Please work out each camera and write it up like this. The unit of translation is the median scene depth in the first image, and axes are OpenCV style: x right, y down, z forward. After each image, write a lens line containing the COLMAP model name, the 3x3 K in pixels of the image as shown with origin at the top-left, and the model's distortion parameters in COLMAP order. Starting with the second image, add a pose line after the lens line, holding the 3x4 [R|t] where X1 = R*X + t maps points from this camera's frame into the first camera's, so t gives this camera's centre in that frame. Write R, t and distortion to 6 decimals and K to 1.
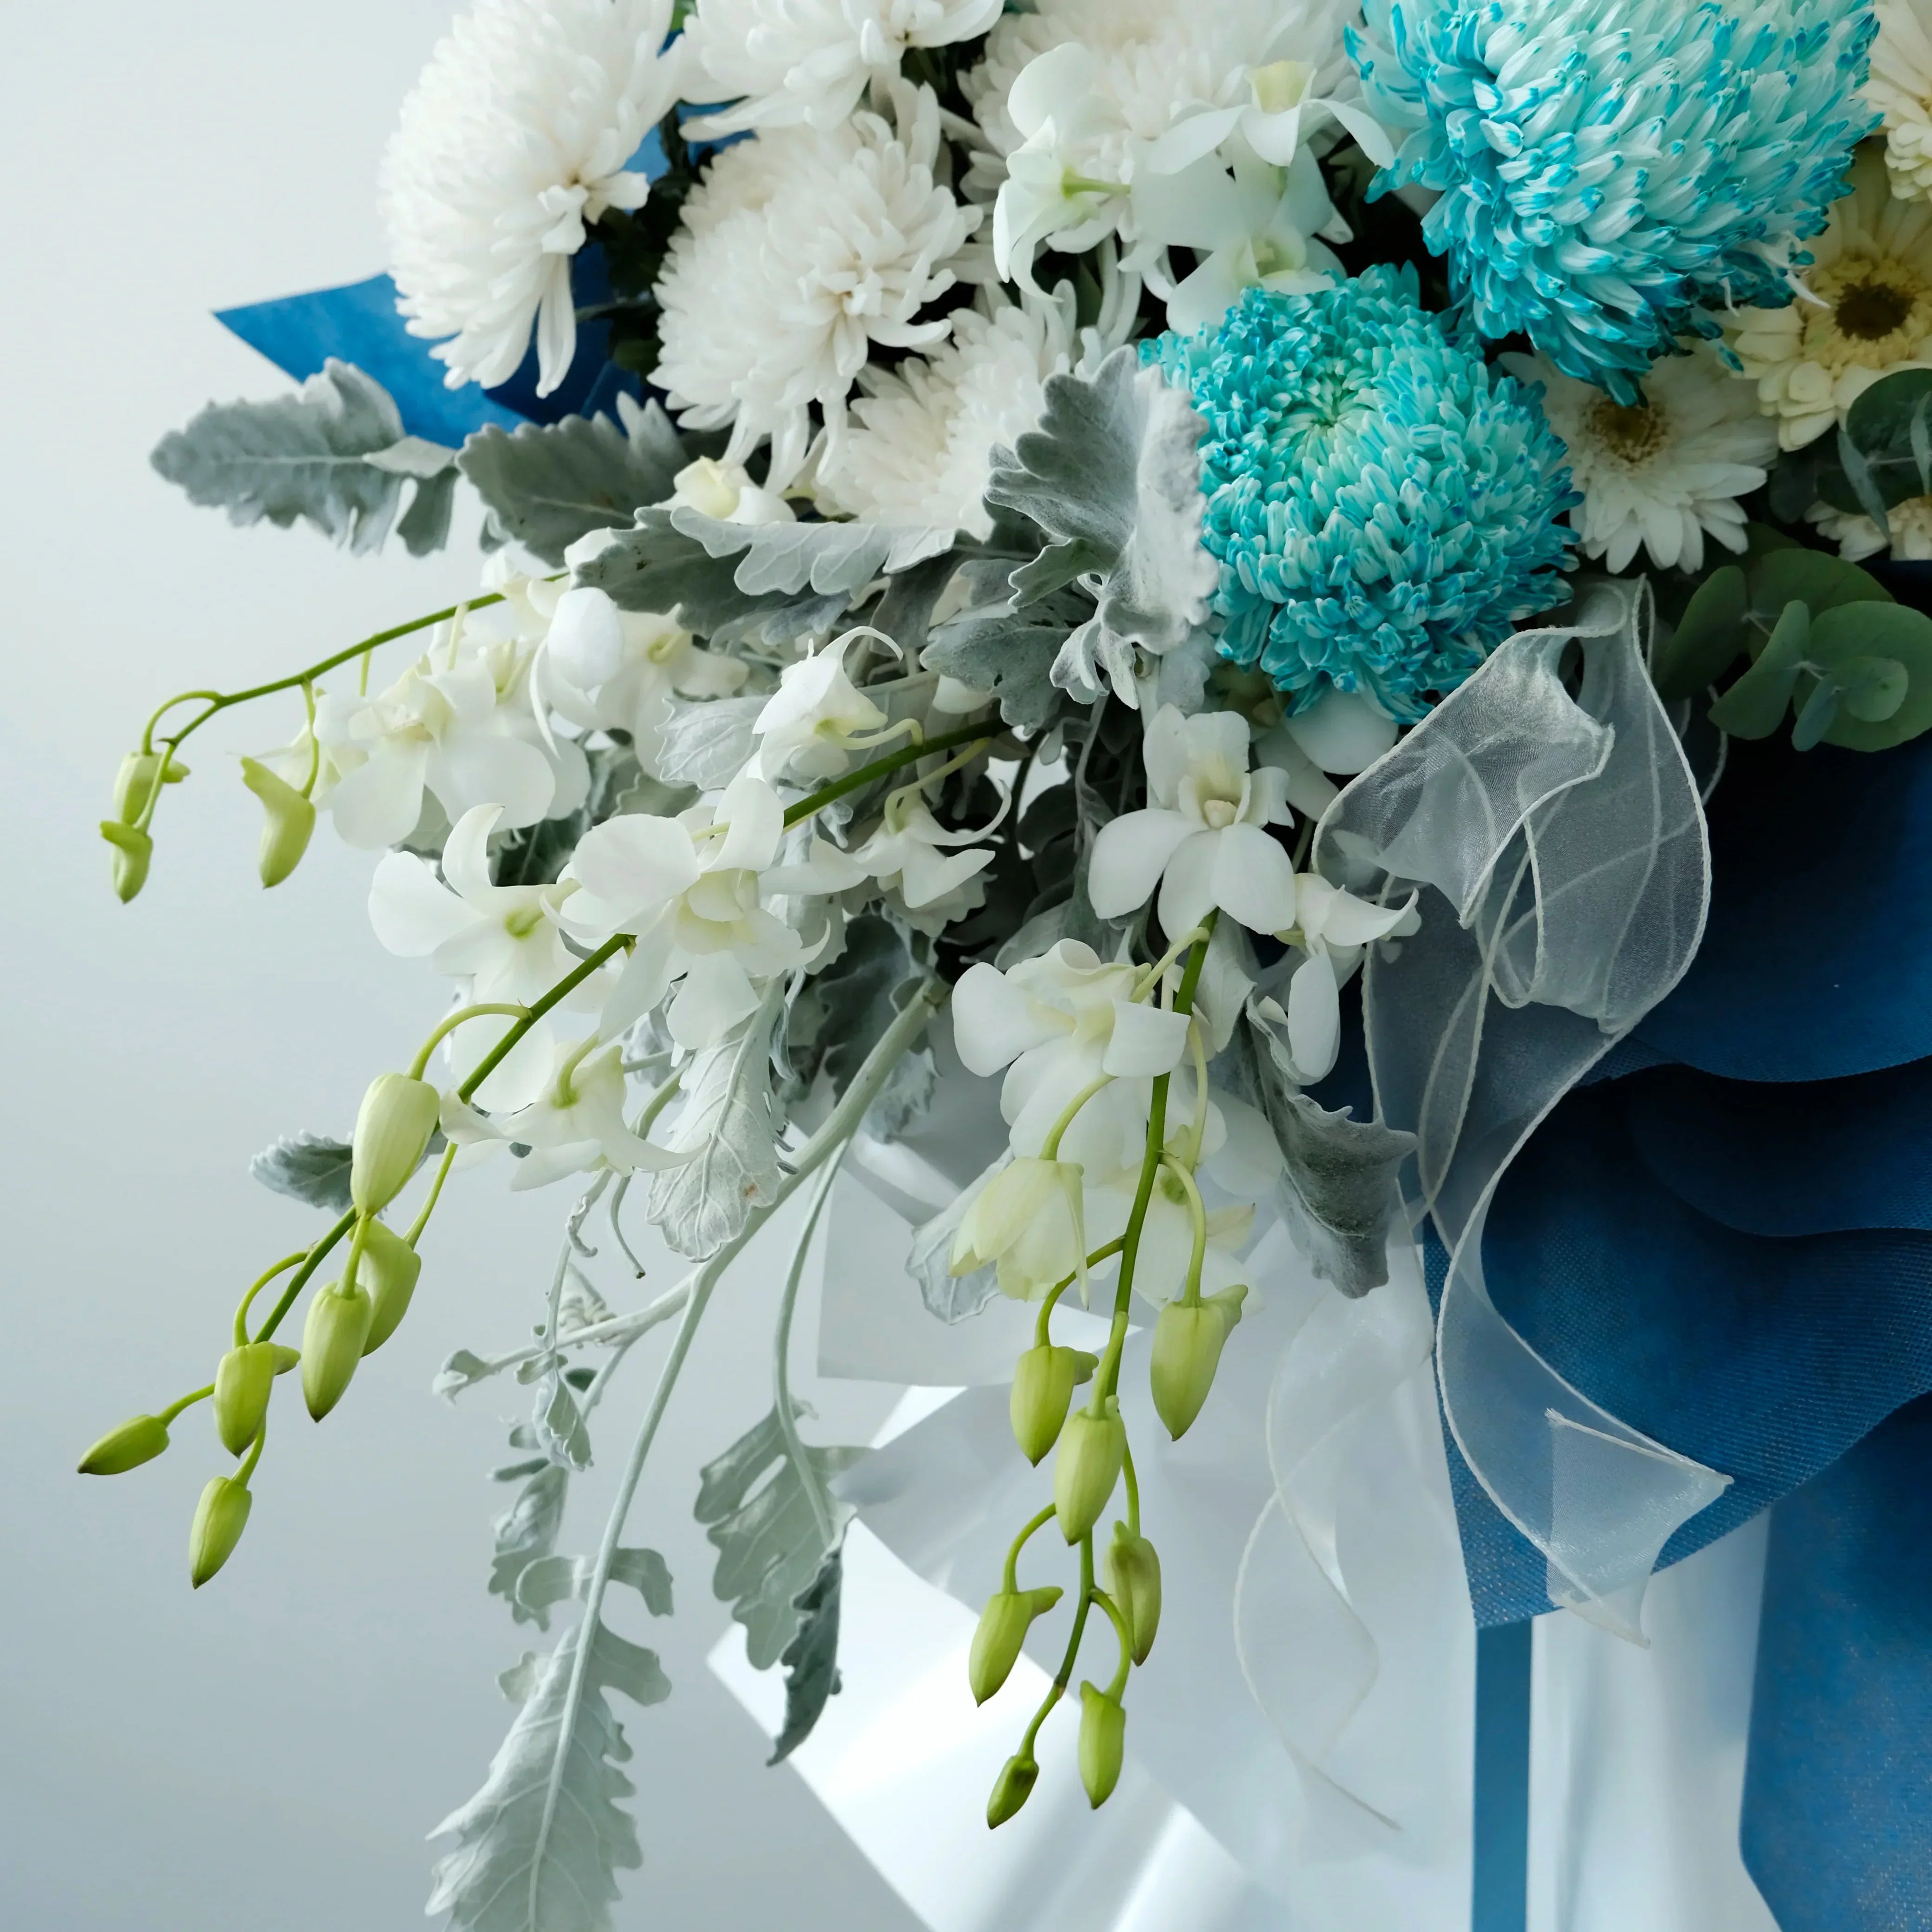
lens RADIAL K [[1857.2, 0, 966.0], [0, 1857.2, 966.0], [0, 0, 1]] dist [-0.016357, 0.017468]
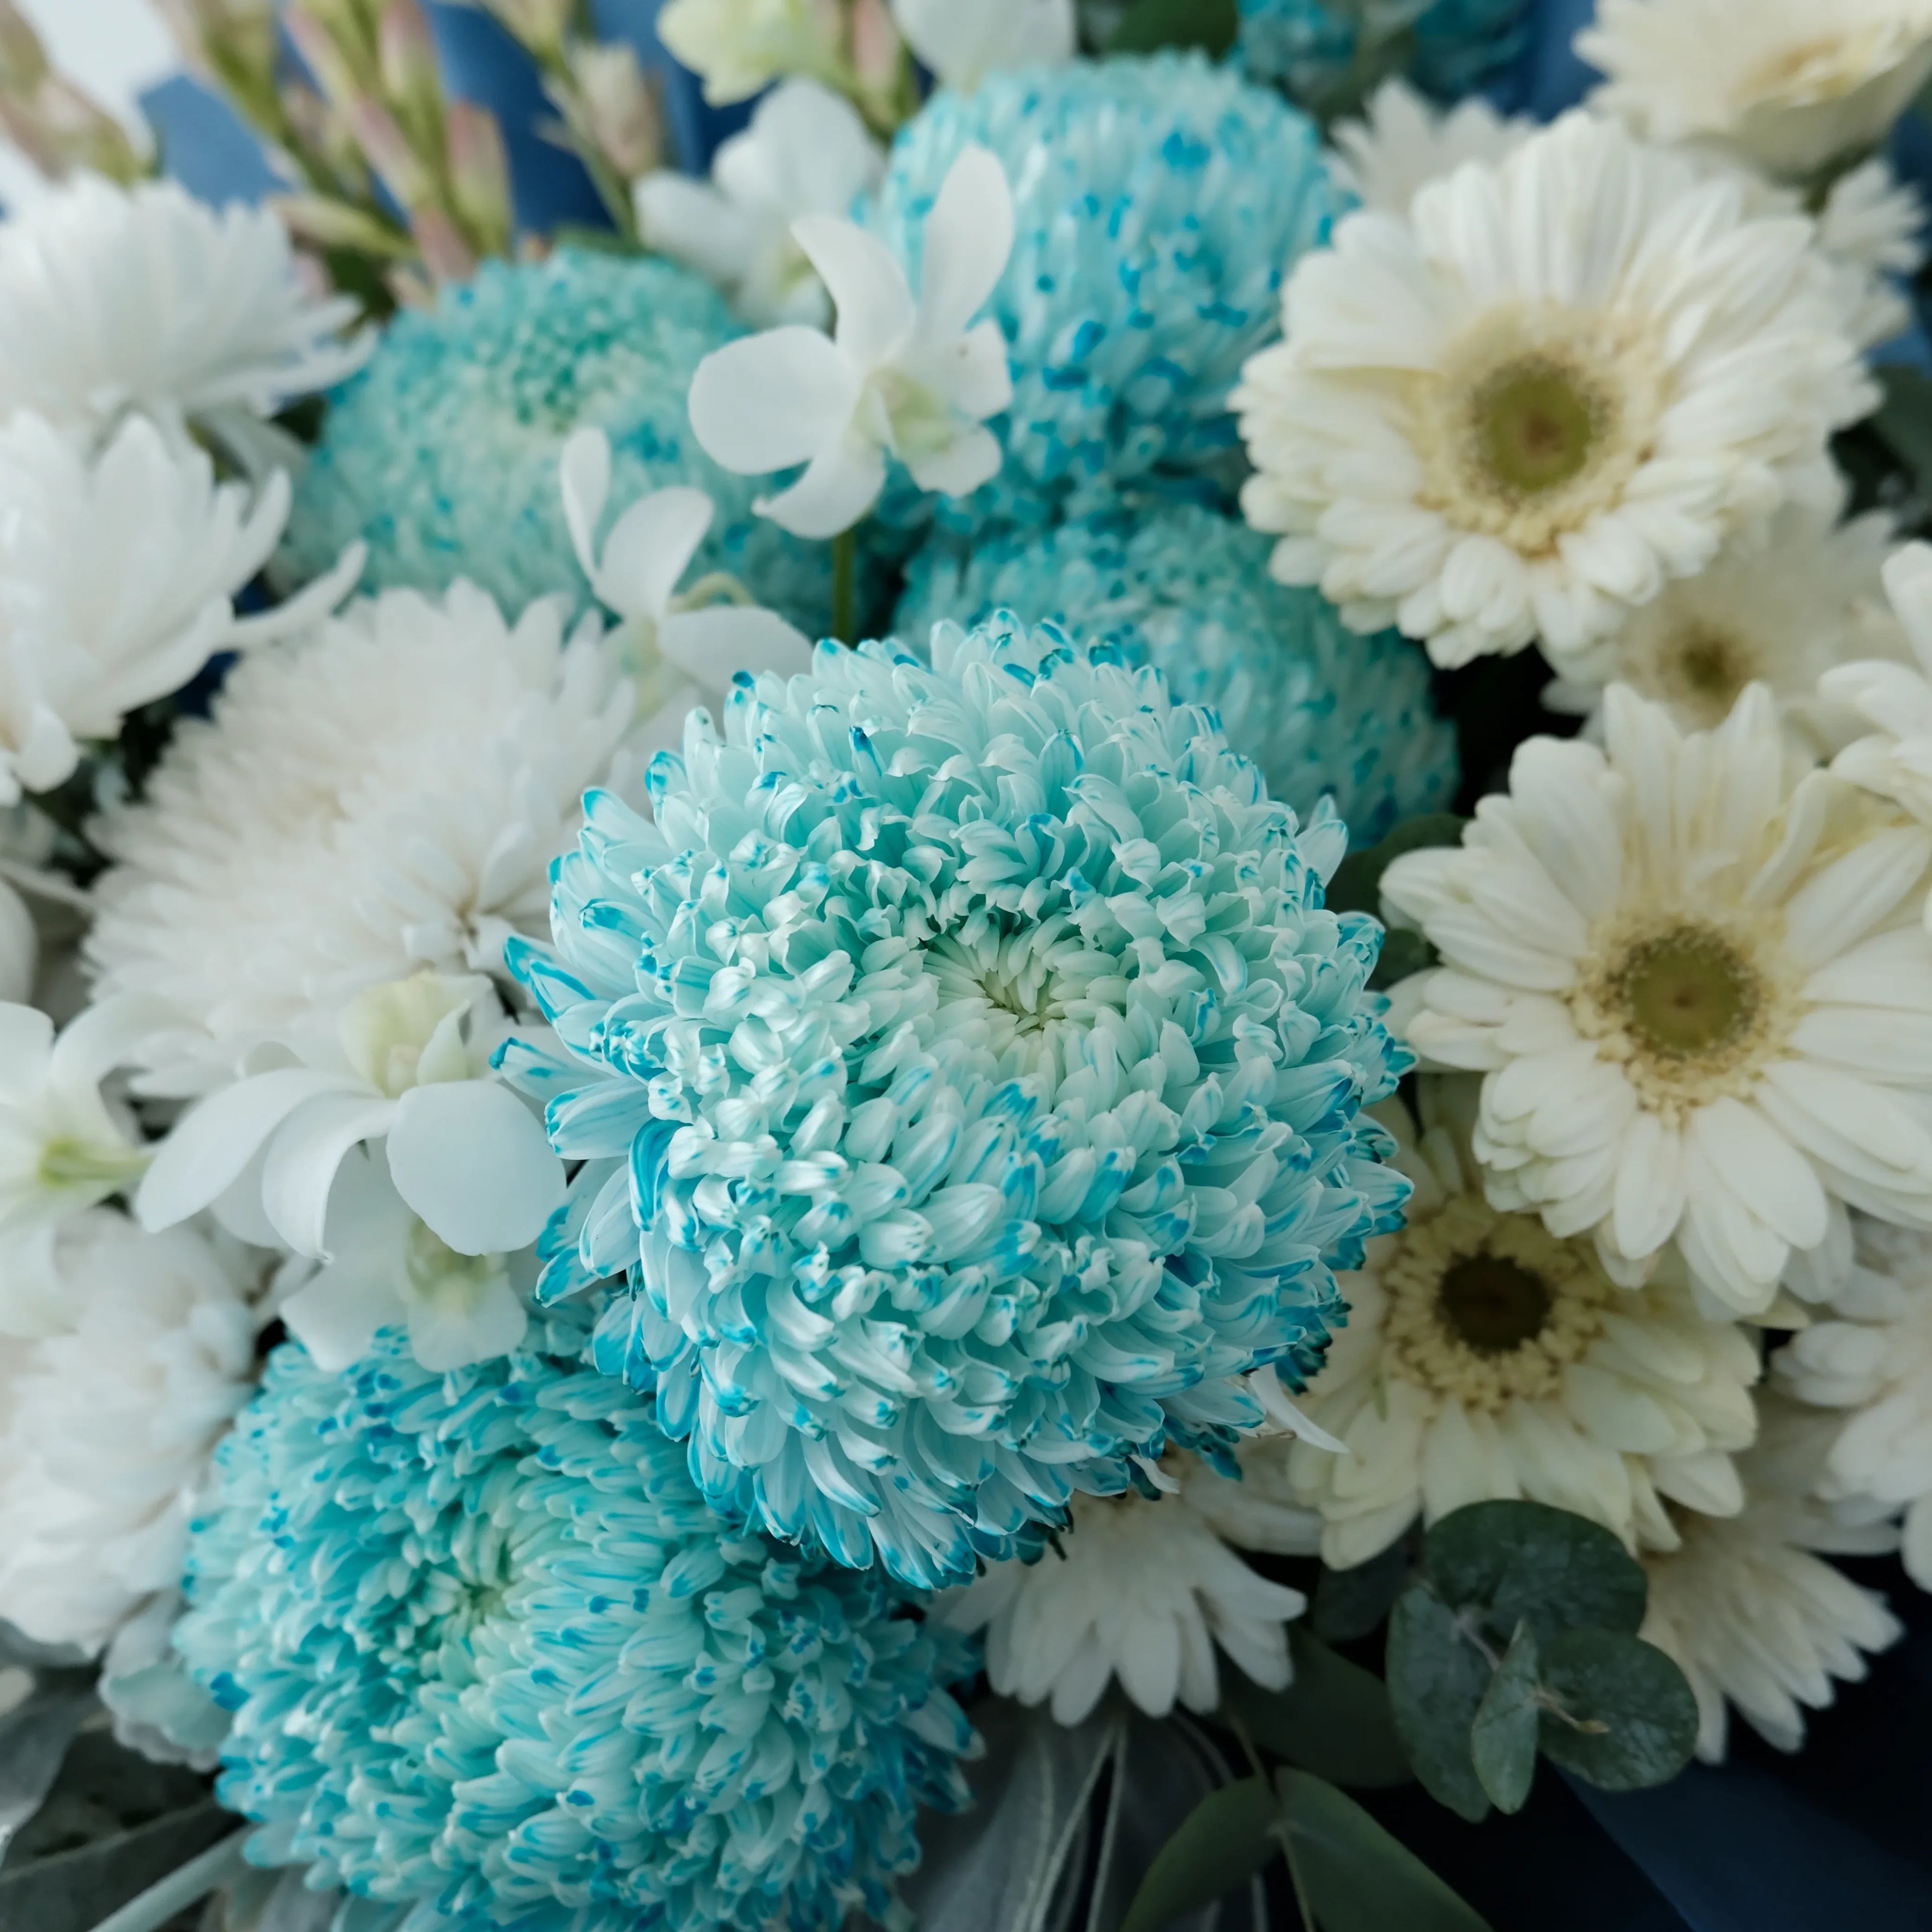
lens RADIAL K [[1857.2, 0, 966.0], [0, 1857.2, 966.0], [0, 0, 1]] dist [-0.016357, 0.017468]
pose [[0.999744, 0.019969, 0.010673, 0.308233], [-0.019193, 0.997472, -0.068420, -0.418990], [-0.012012, 0.068198, 0.997599, 0.387233]]
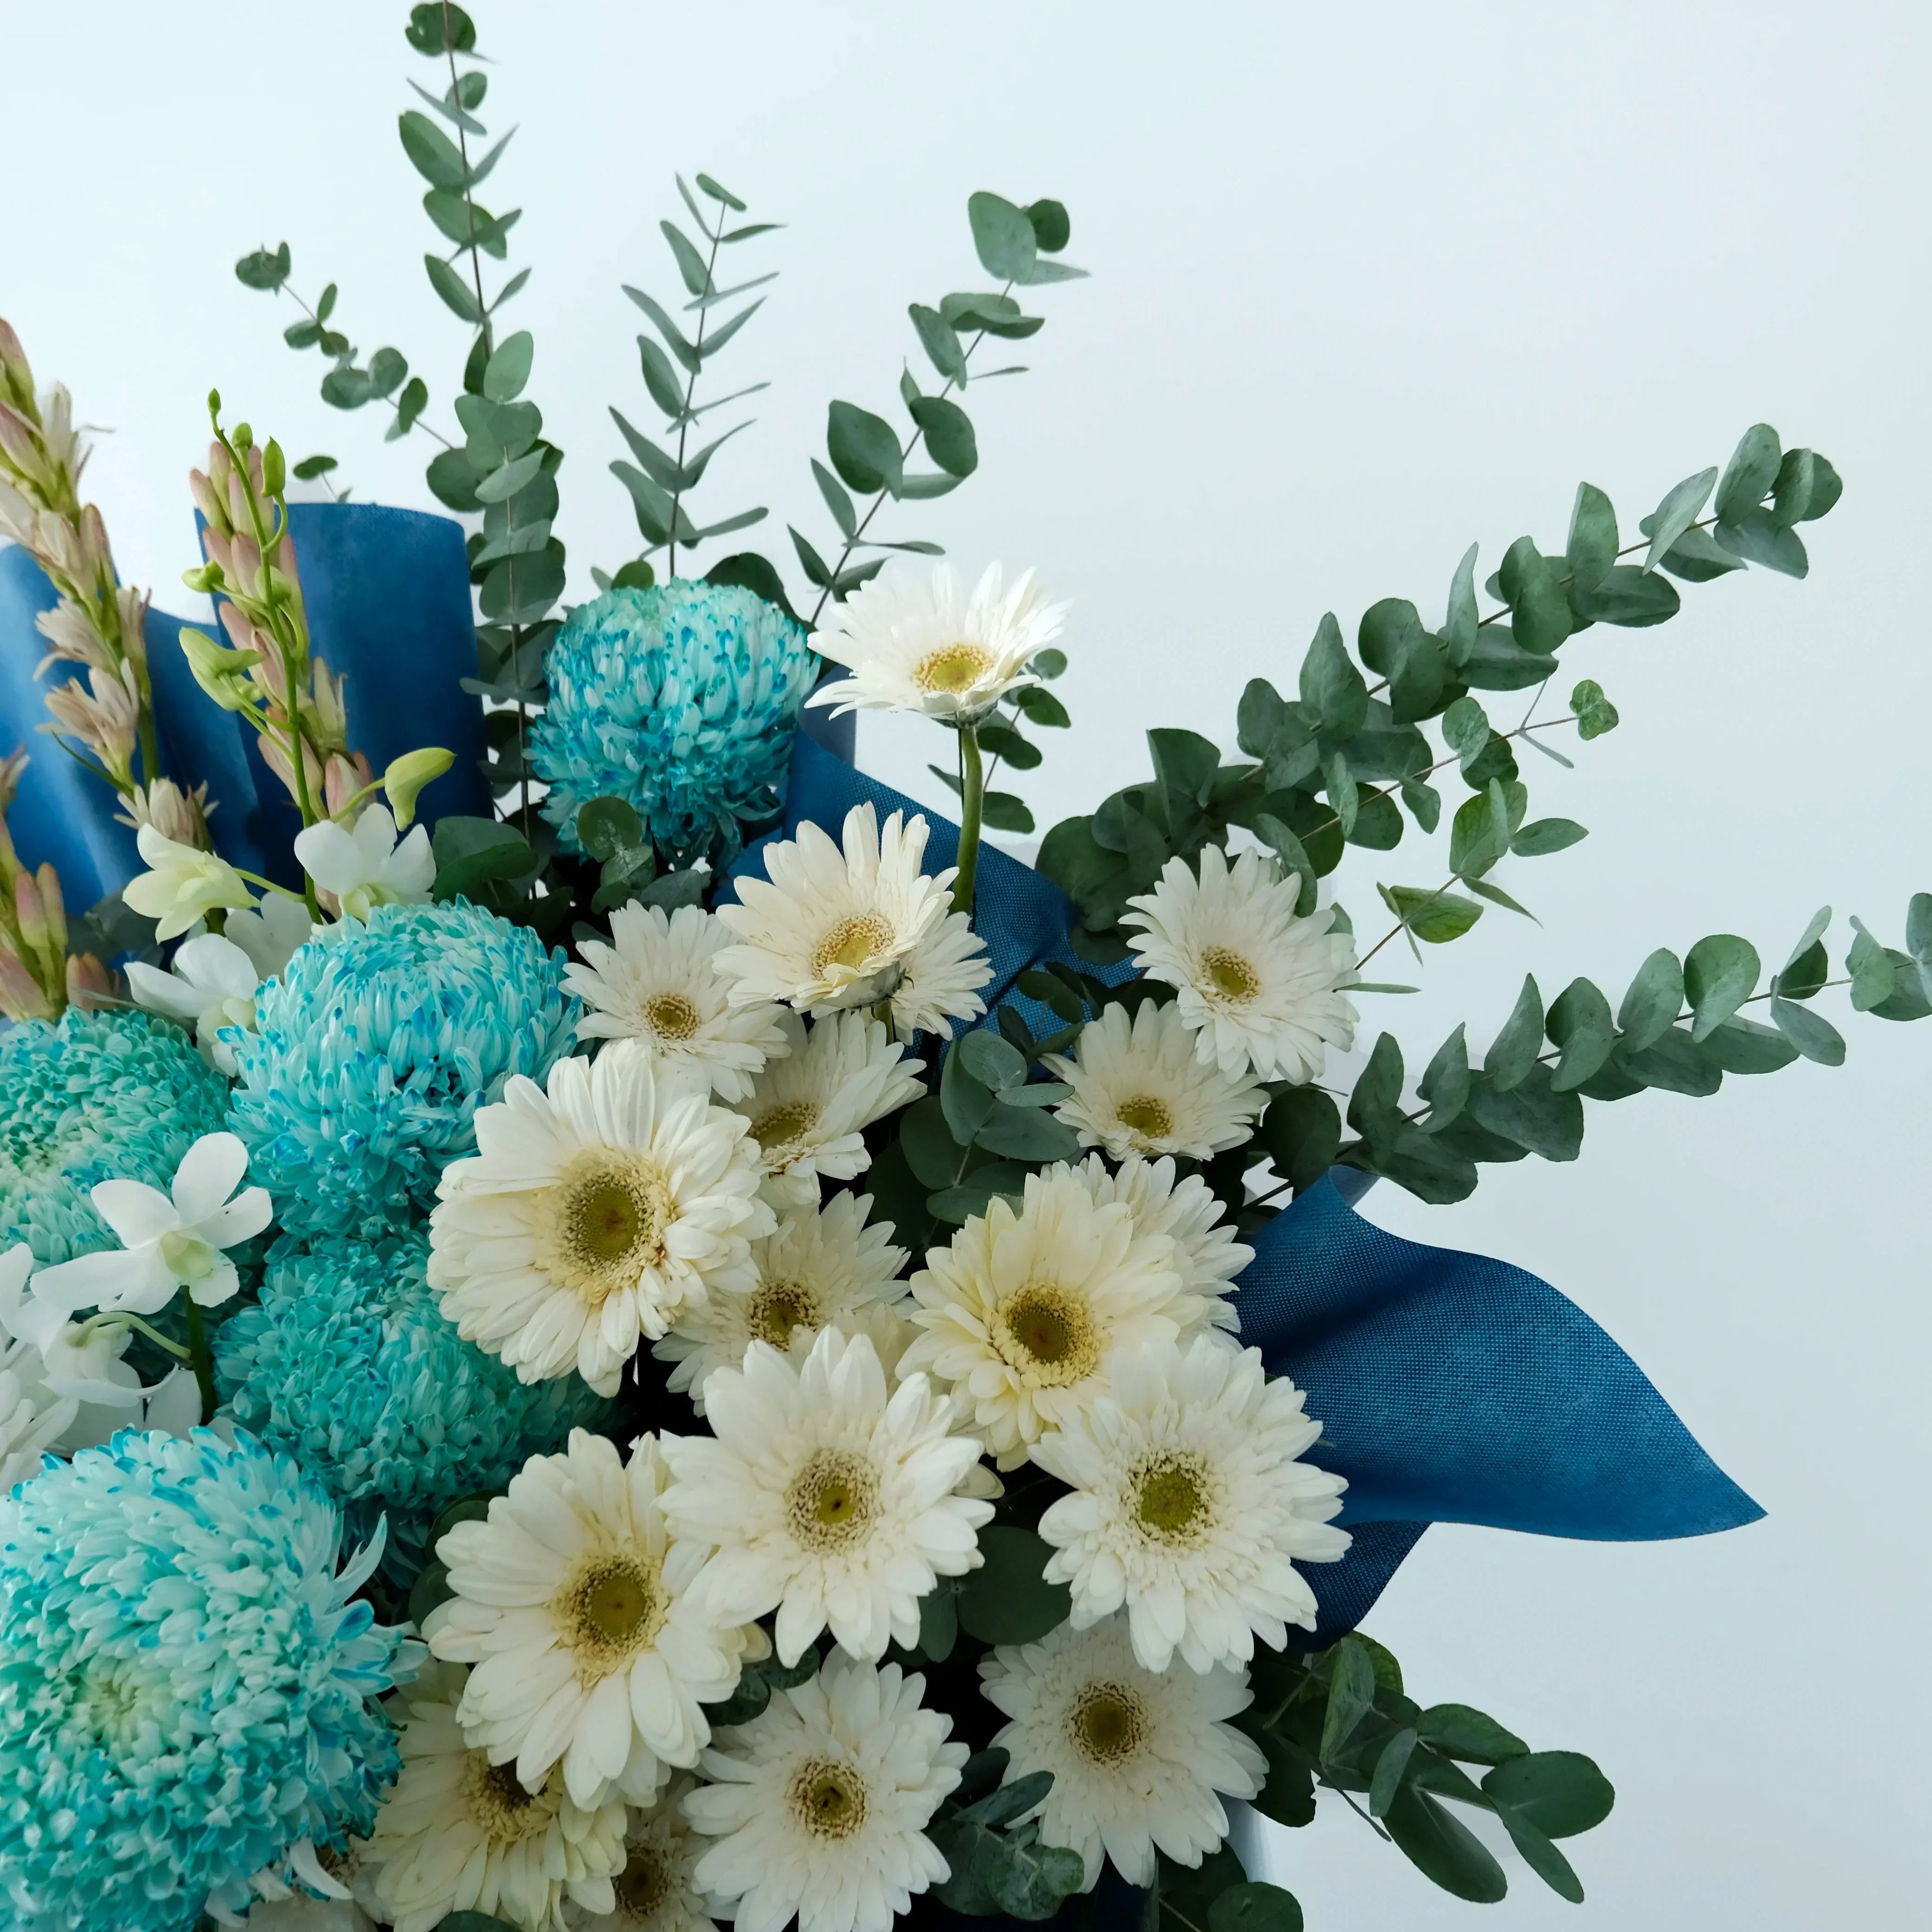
lens RADIAL K [[1857.2, 0, 966.0], [0, 1857.2, 966.0], [0, 0, 1]] dist [-0.016357, 0.017468]
pose [[0.996571, 0.034440, 0.075232, 0.650479], [-0.025149, 0.992318, -0.121130, -0.690310], [-0.078826, 0.118823, 0.989782, -0.117582]]
